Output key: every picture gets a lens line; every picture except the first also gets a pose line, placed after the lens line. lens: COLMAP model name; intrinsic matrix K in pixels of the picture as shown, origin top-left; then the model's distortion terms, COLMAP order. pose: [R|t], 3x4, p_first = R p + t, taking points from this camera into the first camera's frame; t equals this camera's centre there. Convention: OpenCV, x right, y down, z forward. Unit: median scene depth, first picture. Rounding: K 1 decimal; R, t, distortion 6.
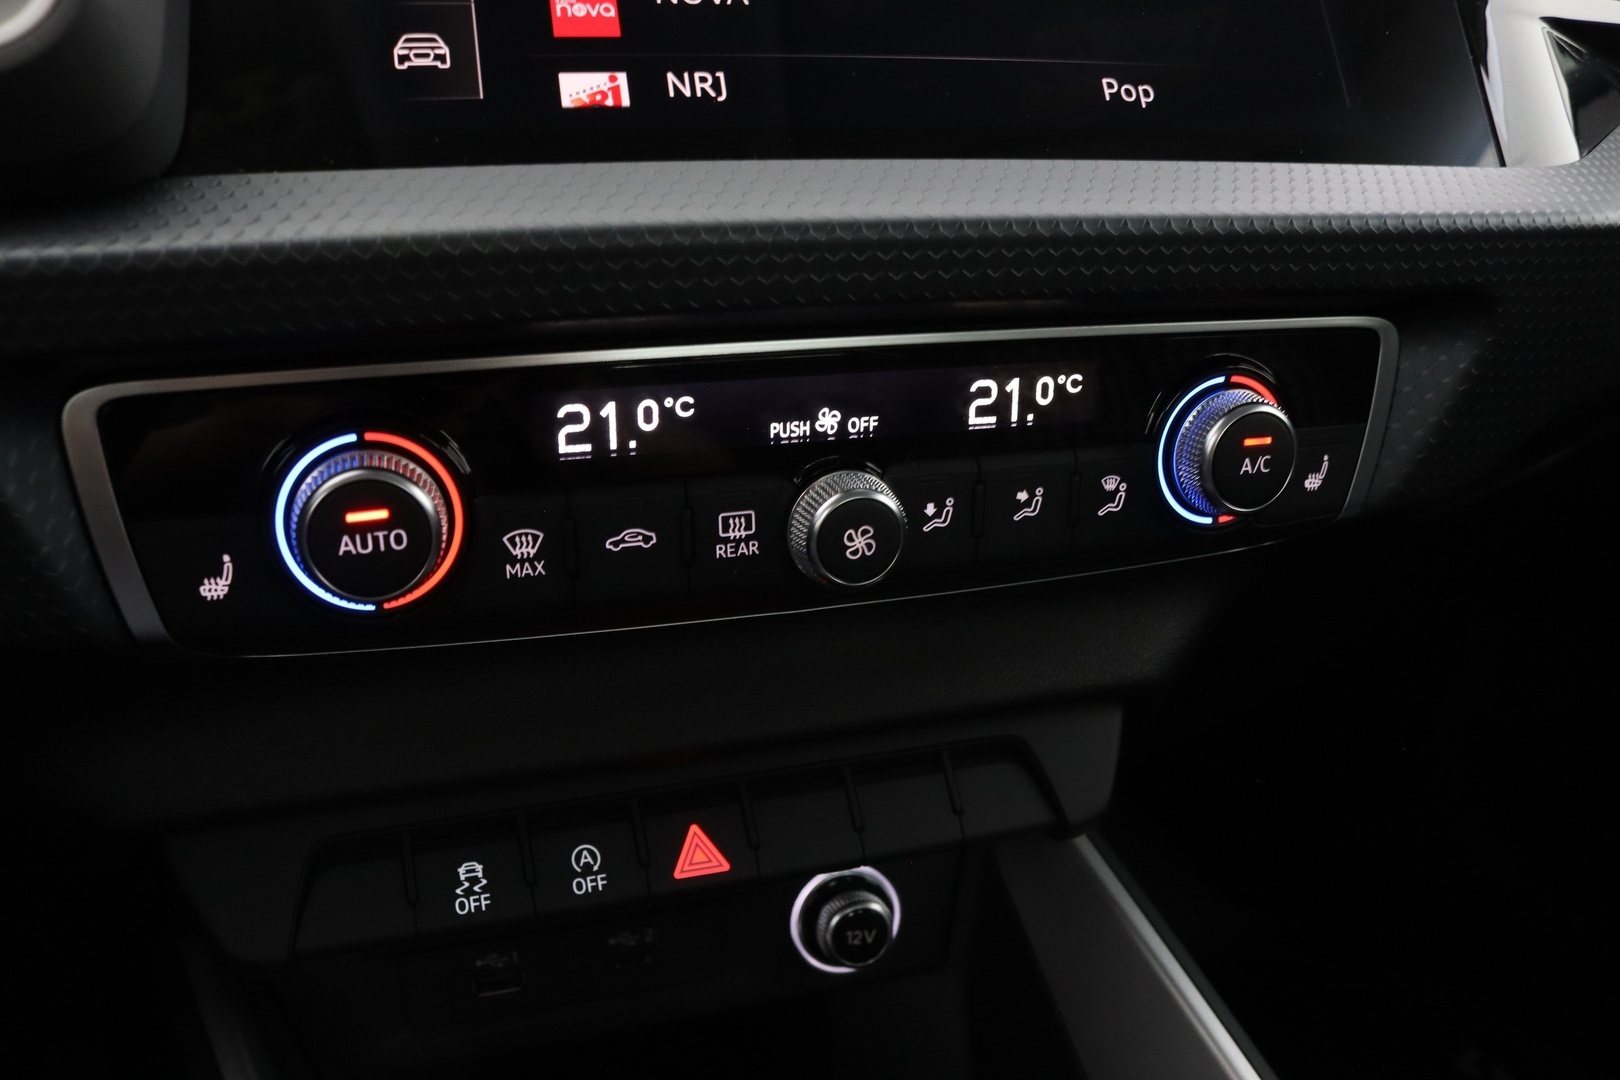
lens RADIAL K [[1309.7, 0, 797.4], [0, 1309.7, 541.9], [0, 0, 1]] dist [-0.150697, 0.103372]
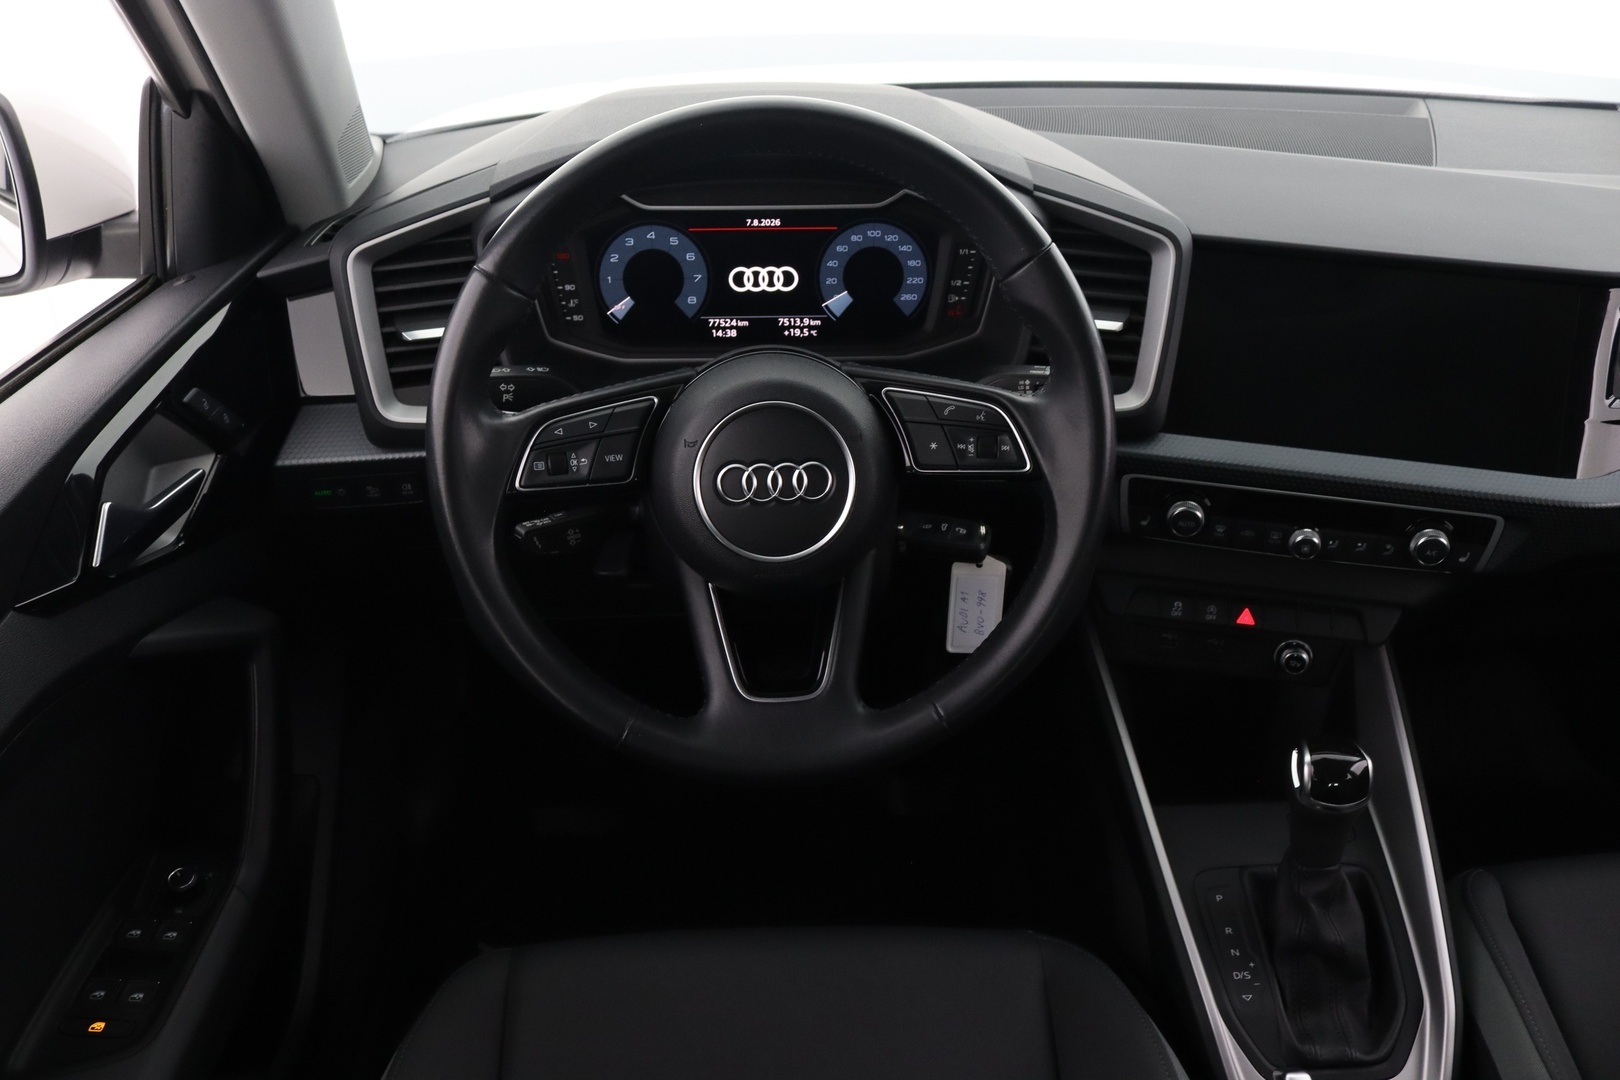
lens RADIAL K [[1309.7, 0, 806.4], [0, 1309.7, 557.1], [0, 0, 1]] dist [-0.150697, 0.103372]
pose [[0.875464, 0.258122, -0.408578, 0.275901], [-0.172623, 0.956667, 0.234500, -0.542601], [0.451402, -0.134766, 0.882085, -2.673139]]
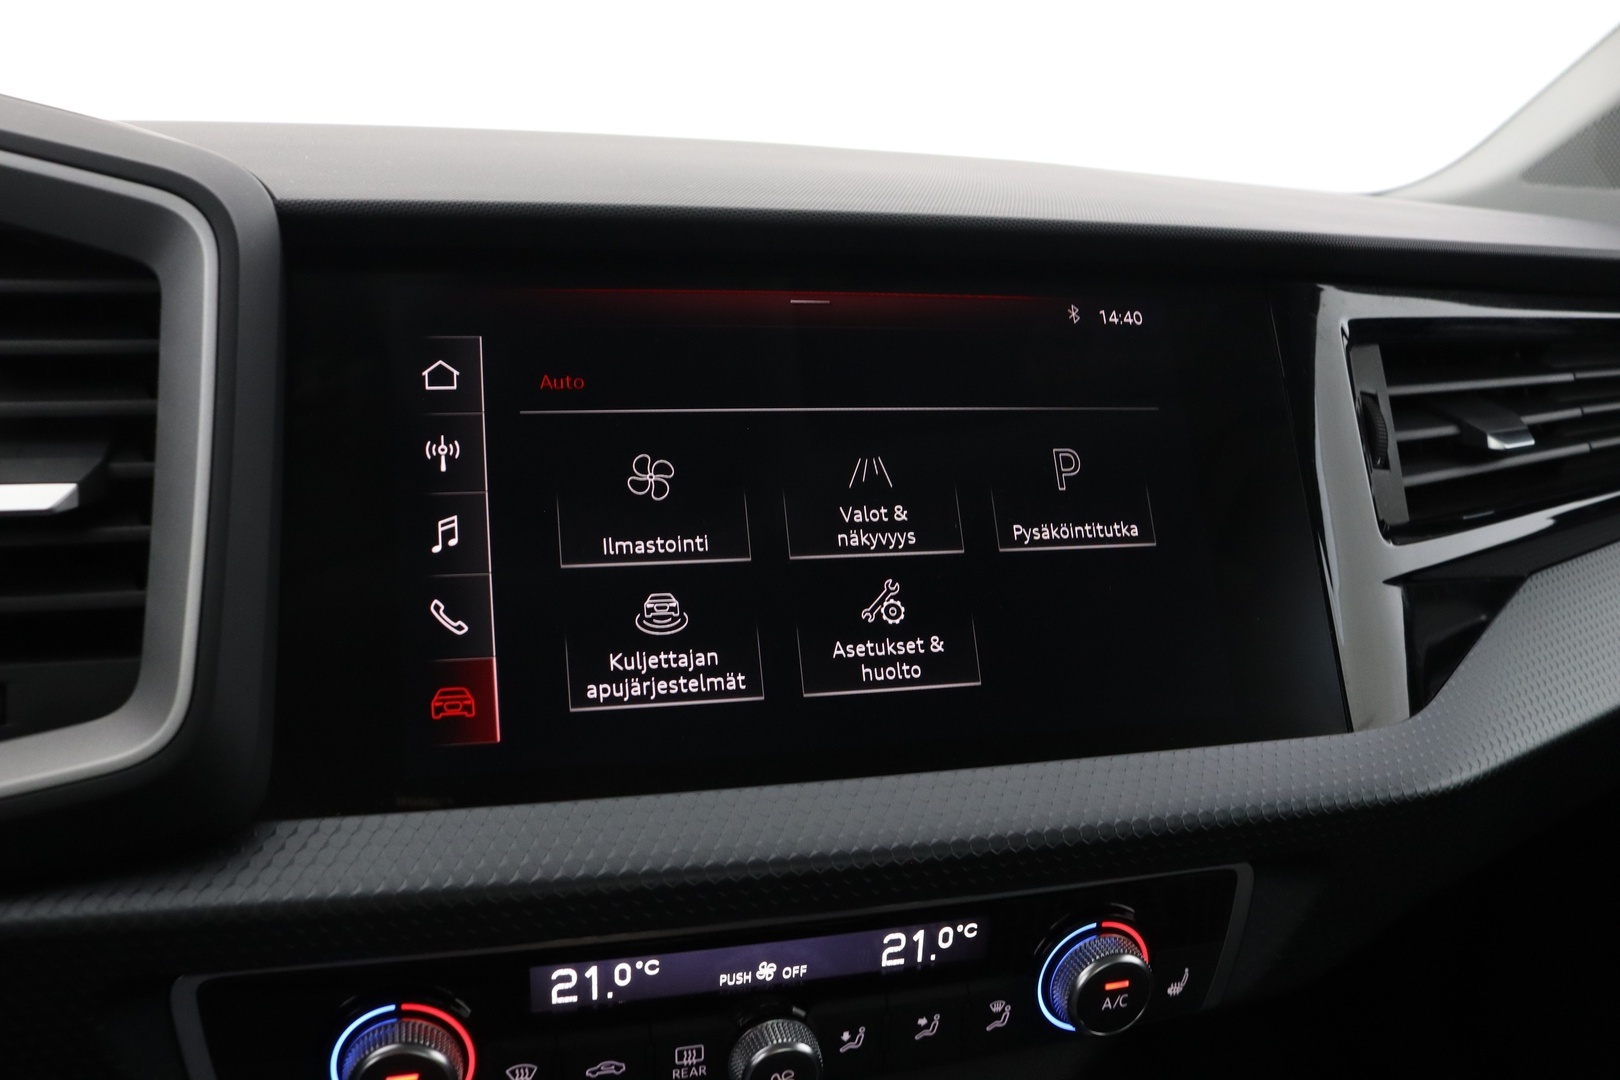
lens RADIAL K [[1309.7, 0, 803.3], [0, 1309.7, 564.6], [0, 0, 1]] dist [-0.150697, 0.103372]
pose [[0.998785, 0.044199, -0.021770, 0.064258], [-0.045263, 0.997669, -0.051073, -0.393188], [0.019462, 0.051996, 0.998458, -0.246958]]
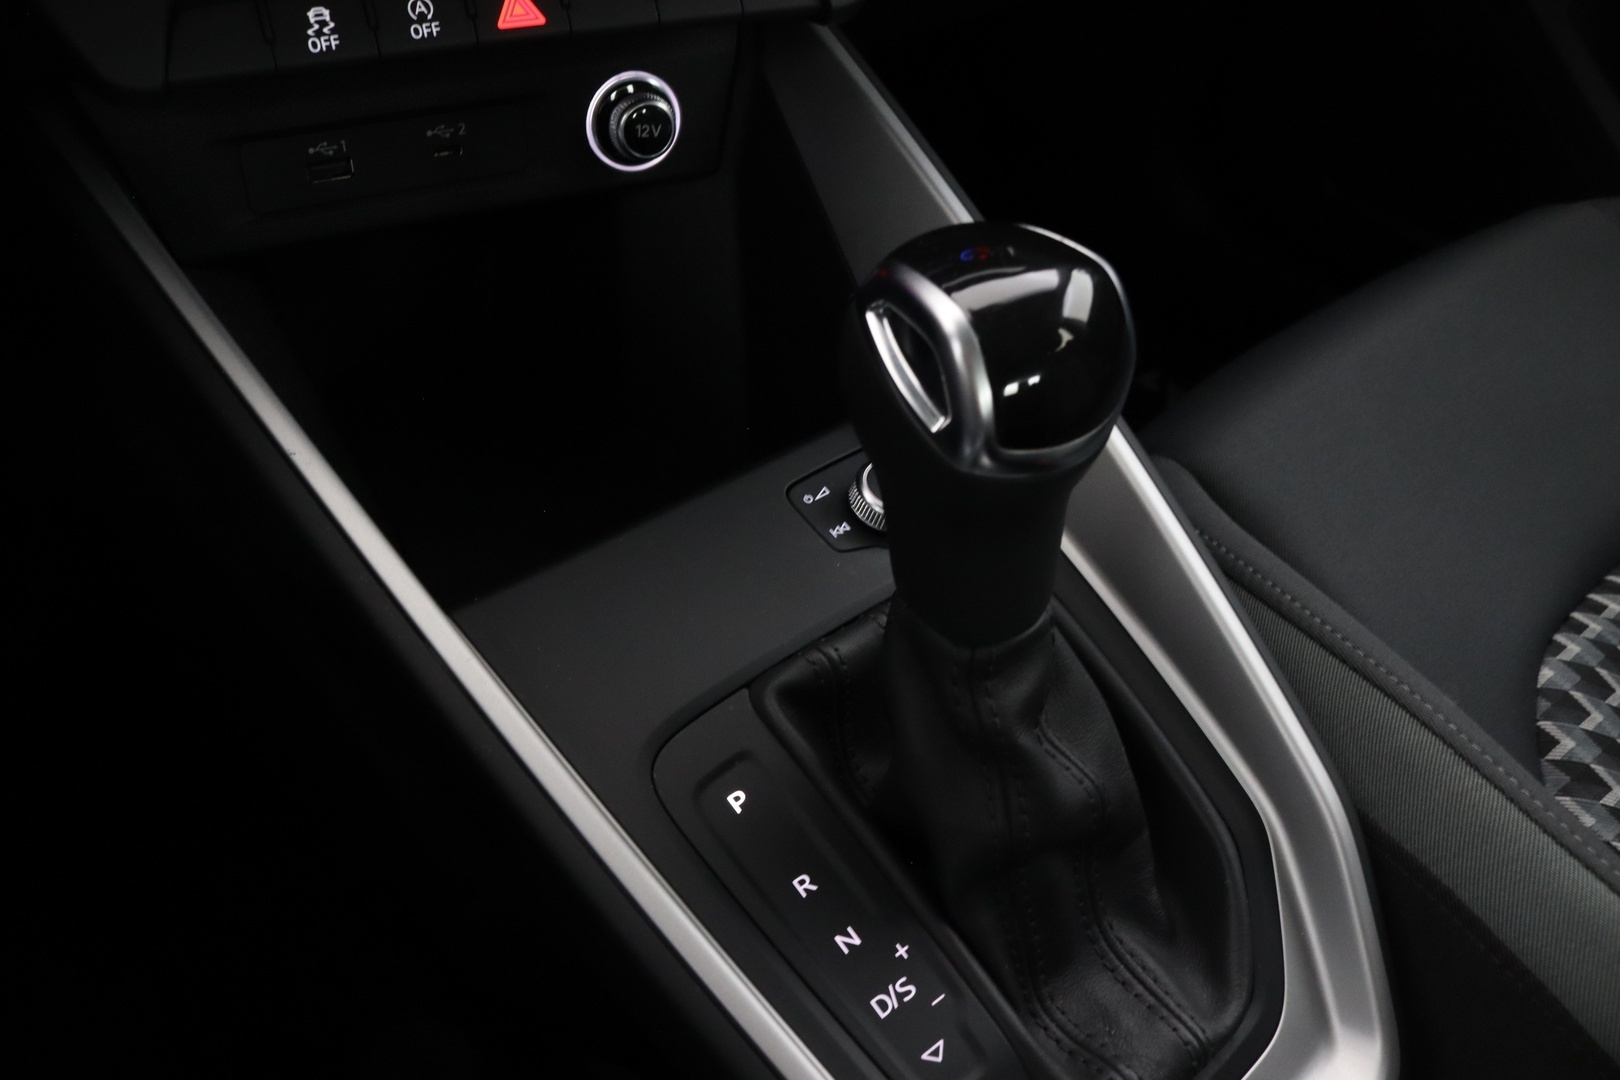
lens RADIAL K [[1309.7, 0, 793.3], [0, 1309.7, 552.5], [0, 0, 1]] dist [-0.150697, 0.103372]
pose [[0.981003, -0.046600, 0.188311, -0.081077], [-0.038110, 0.905509, 0.422612, 0.215850], [-0.190211, -0.421760, 0.886531, -0.286095]]
